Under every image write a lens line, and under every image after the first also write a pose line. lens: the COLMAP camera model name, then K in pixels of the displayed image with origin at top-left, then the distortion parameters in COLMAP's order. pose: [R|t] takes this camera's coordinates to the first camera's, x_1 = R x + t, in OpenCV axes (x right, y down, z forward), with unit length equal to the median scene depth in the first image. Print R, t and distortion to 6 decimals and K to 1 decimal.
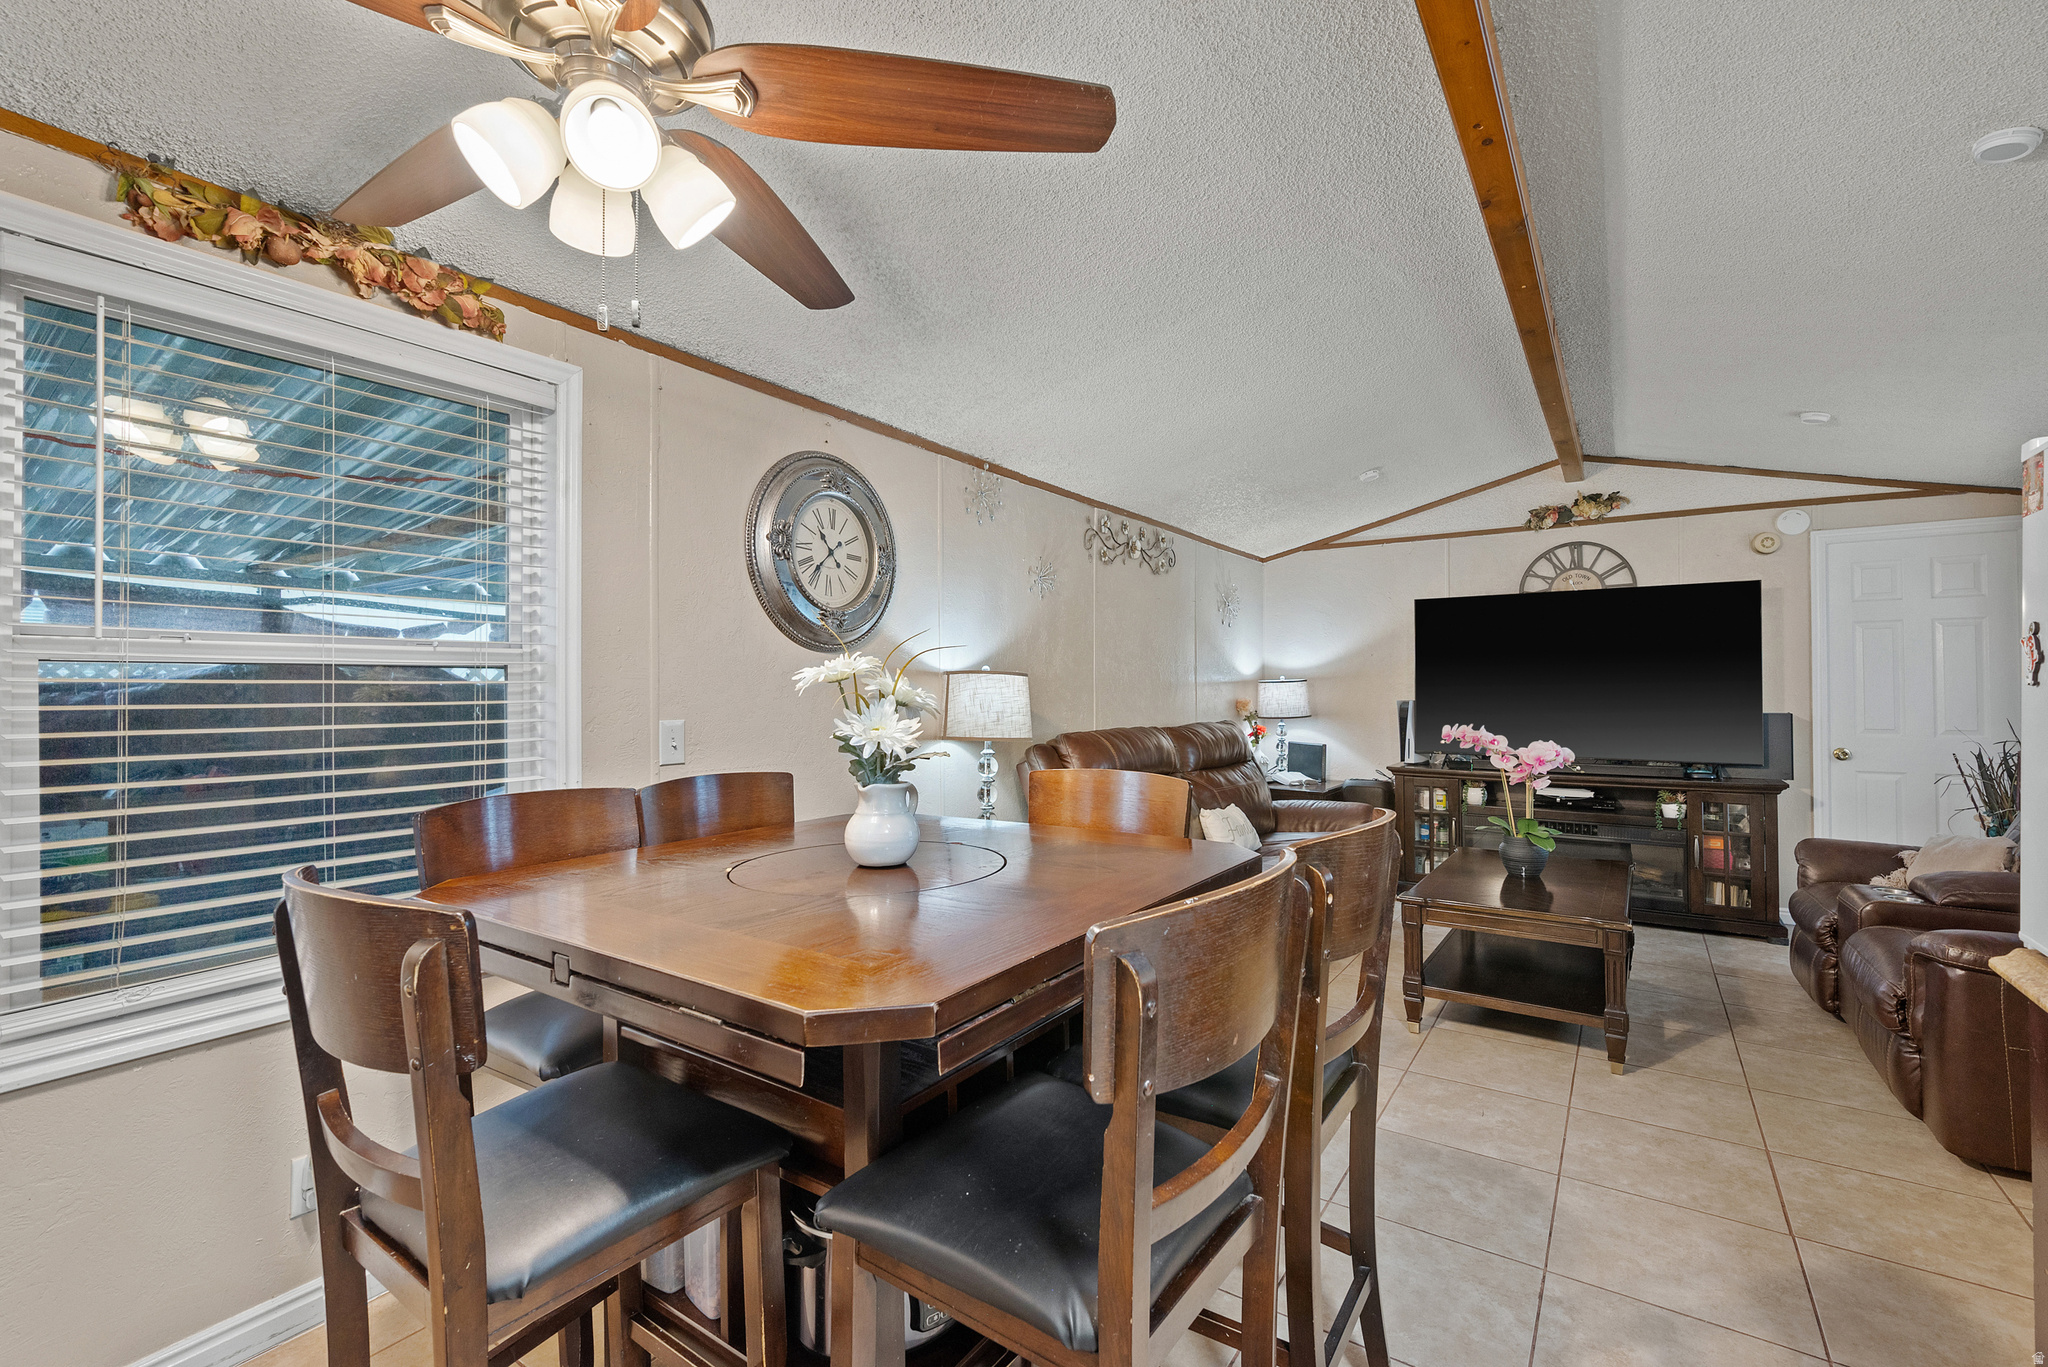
lens RADIAL K [[876.8, 0, 1028.0], [0, 876.8, 672.9], [0, 0, 1]] dist [-0.000183, 0.000245]
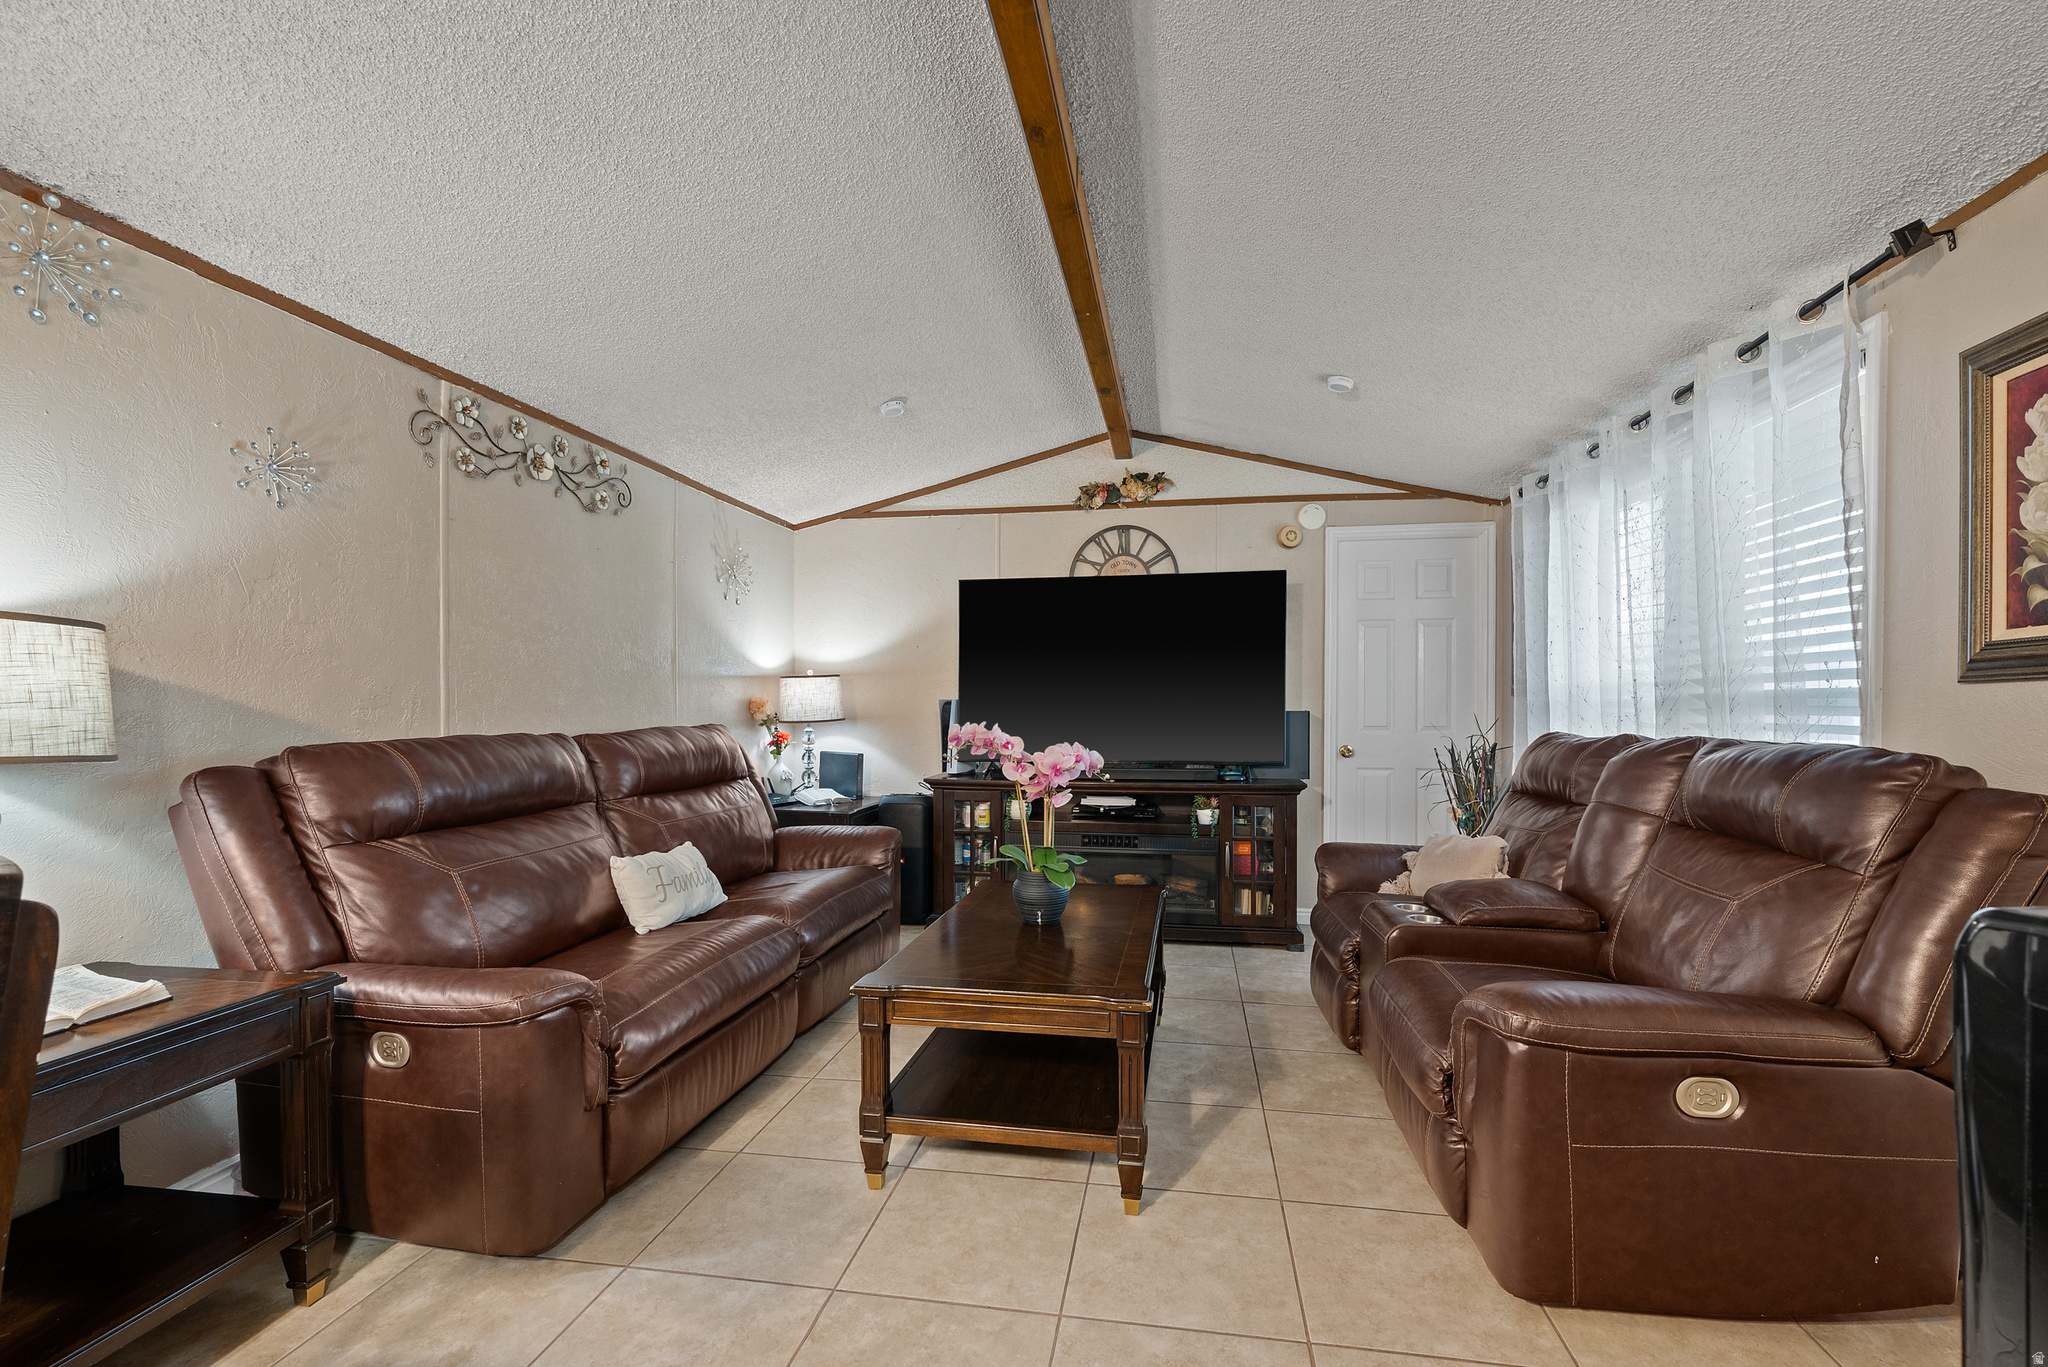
lens RADIAL K [[865.2, 0, 1036.2], [0, 865.2, 703.1], [0, 0, 1]] dist [-0.000046, -0.000260]
pose [[0.907410, 0.000718, 0.420245, 0.188947], [-0.009555, 0.999775, 0.018923, 0.022034], [-0.420137, -0.021187, 0.907213, 0.250942]]
